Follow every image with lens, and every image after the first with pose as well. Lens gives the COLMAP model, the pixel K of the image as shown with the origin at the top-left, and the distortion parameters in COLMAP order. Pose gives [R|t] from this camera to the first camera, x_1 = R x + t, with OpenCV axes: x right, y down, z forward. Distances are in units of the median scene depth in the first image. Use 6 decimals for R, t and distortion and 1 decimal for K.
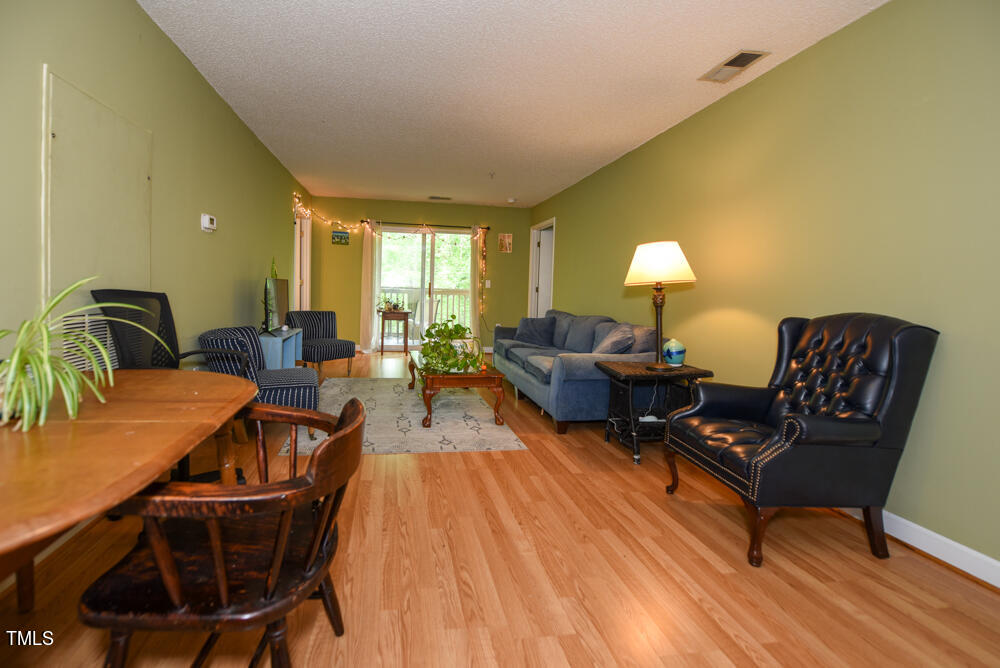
lens RADIAL K [[417.8, 0, 449.3], [0, 417.8, 303.8], [0, 0, 1]] dist [-0.020481, -0.000176]
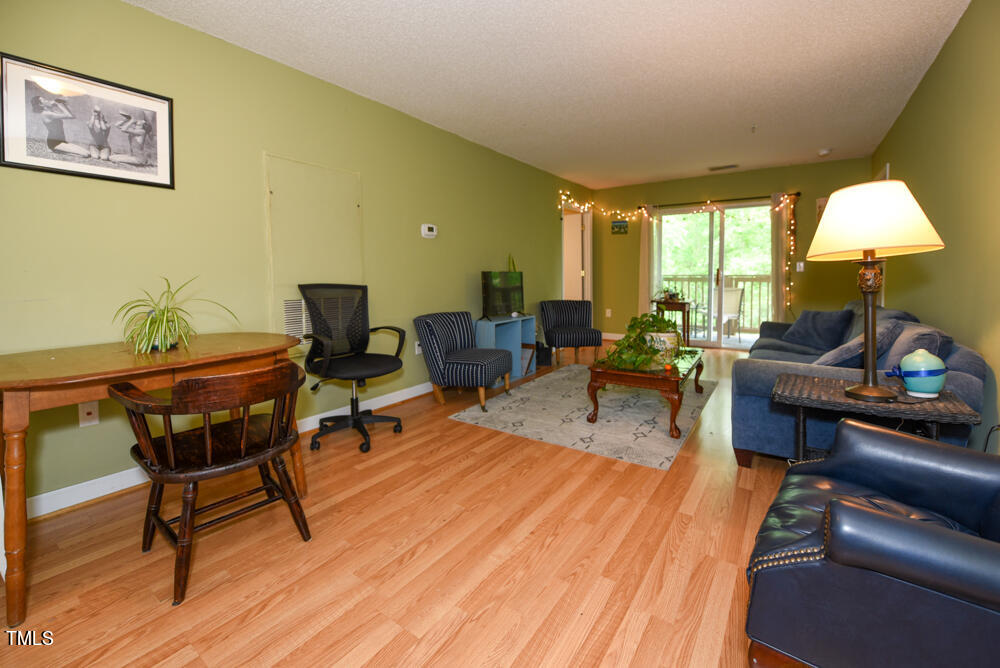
lens RADIAL K [[417.8, 0, 524.2], [0, 417.8, 305.7], [0, 0, 1]] dist [-0.020481, -0.000176]
pose [[0.752673, 0.014611, -0.658232, 0.303811], [0.003469, 0.999652, 0.026157, 0.003545], [0.658385, -0.021971, 0.752360, 0.128182]]
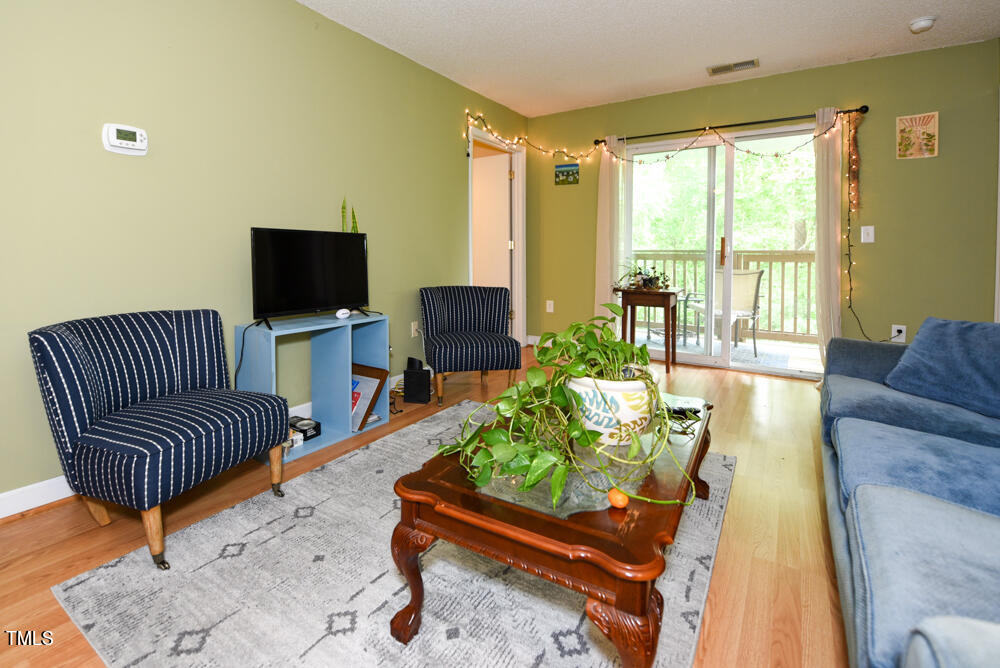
lens RADIAL K [[464.7, 0, 485.7], [0, 464.7, 272.4], [0, 0, 1]] dist [-0.020110, -0.000319]
pose [[0.747047, -0.000148, -0.664771, 0.162736], [-0.009282, 0.999900, -0.010653, 0.003058], [0.664706, 0.014129, 0.746971, 0.514843]]
